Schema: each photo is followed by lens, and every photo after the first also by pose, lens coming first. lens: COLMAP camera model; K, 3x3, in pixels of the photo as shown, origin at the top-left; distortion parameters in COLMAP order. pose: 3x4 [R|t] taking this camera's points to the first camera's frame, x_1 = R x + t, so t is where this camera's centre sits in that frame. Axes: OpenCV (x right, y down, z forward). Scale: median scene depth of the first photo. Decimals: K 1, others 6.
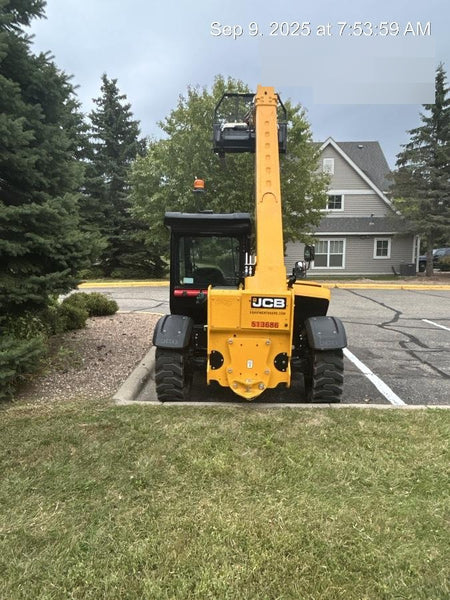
lens RADIAL K [[387.9, 0, 225.0], [0, 387.9, 300.0], [0, 0, 1]] dist [-0.000211, 0.000086]
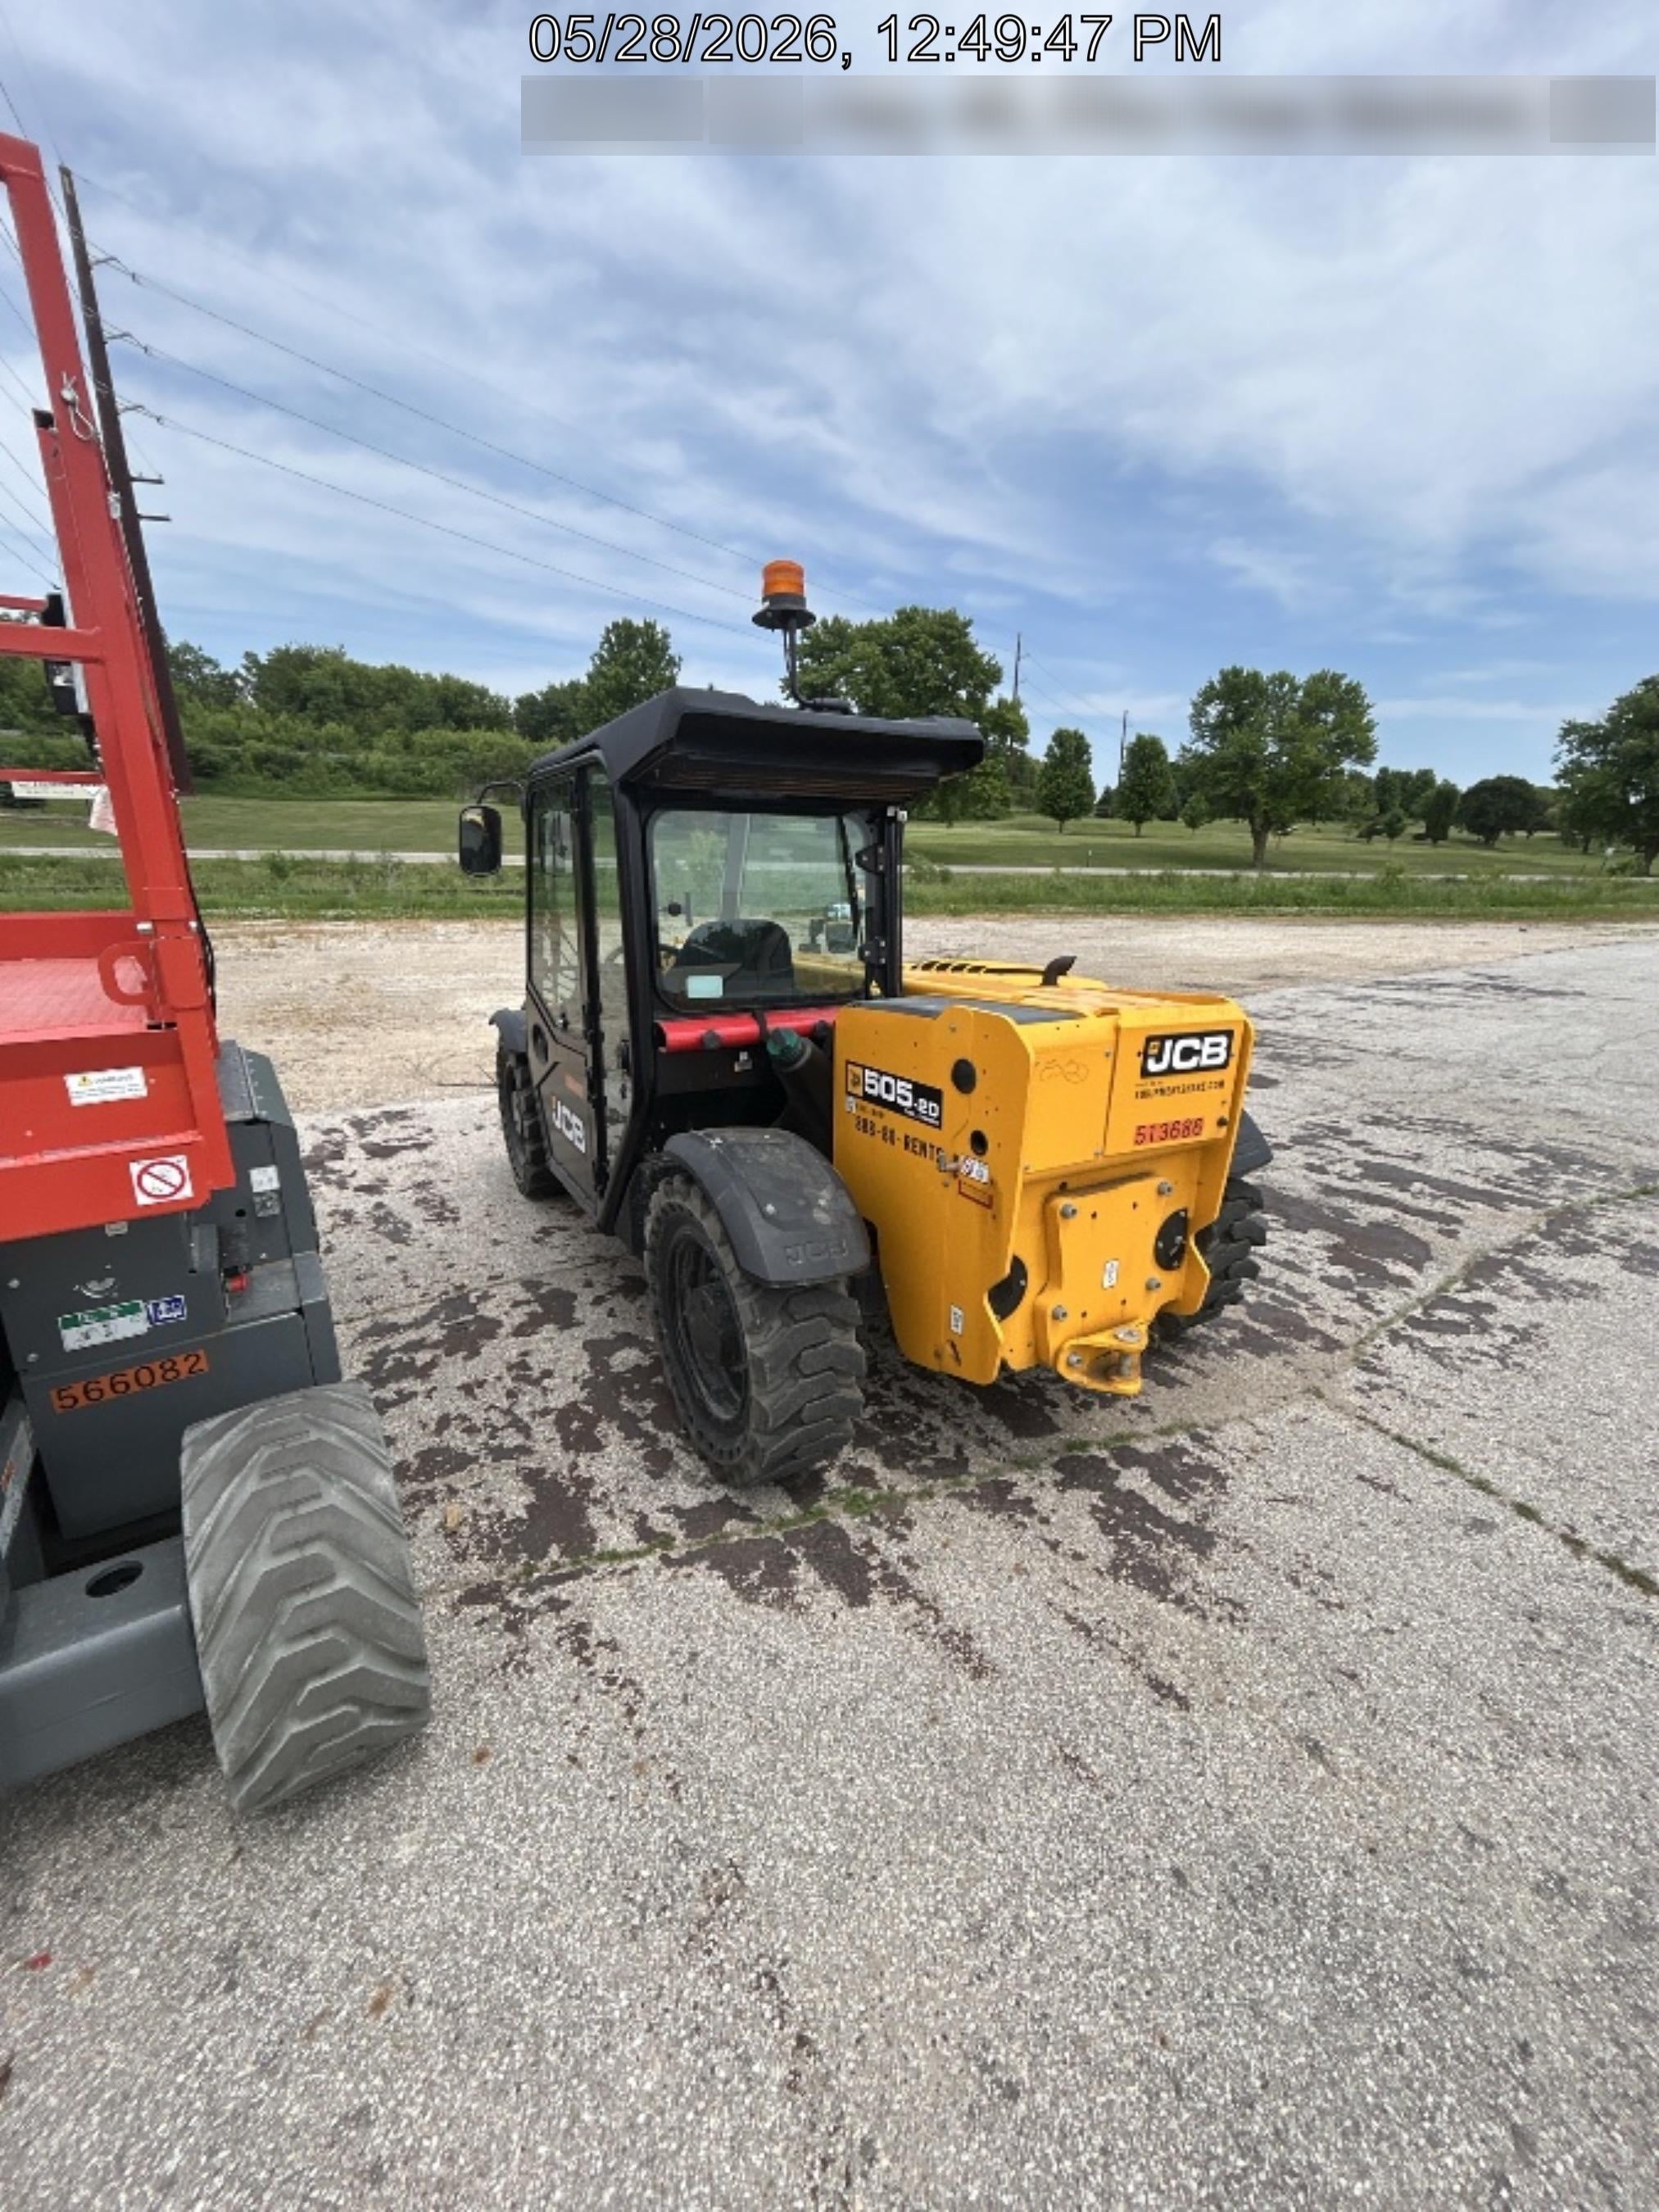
lens RADIAL K [[883.8, 0, 829.5], [0, 883.8, 1106.0], [0, 0, 1]] dist [-0.000238, 0.000526]
pose [[0.851638, -0.139103, 0.505335, -0.430769], [0.074029, 0.986398, 0.146763, -0.067248], [-0.518877, -0.087579, 0.850351, 0.586036]]
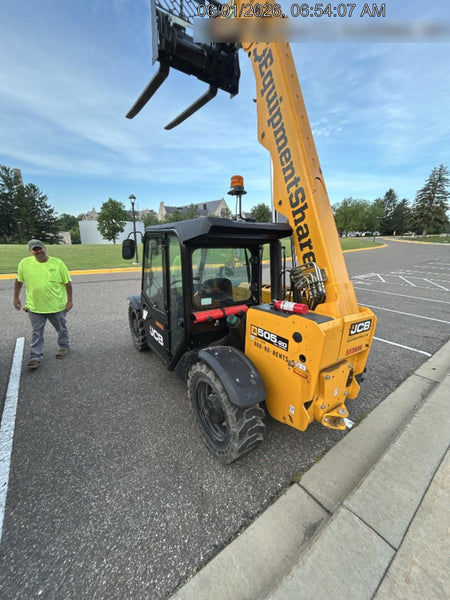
lens RADIAL K [[241.0, 0, 226.2], [0, 241.0, 297.9], [0, 0, 1]] dist [-0.000471, 0.000213]
pose [[0.807480, -0.133954, 0.574484, -0.464266], [0.068951, 0.988633, 0.133607, -0.159869], [-0.585851, -0.068273, 0.807538, 0.723580]]
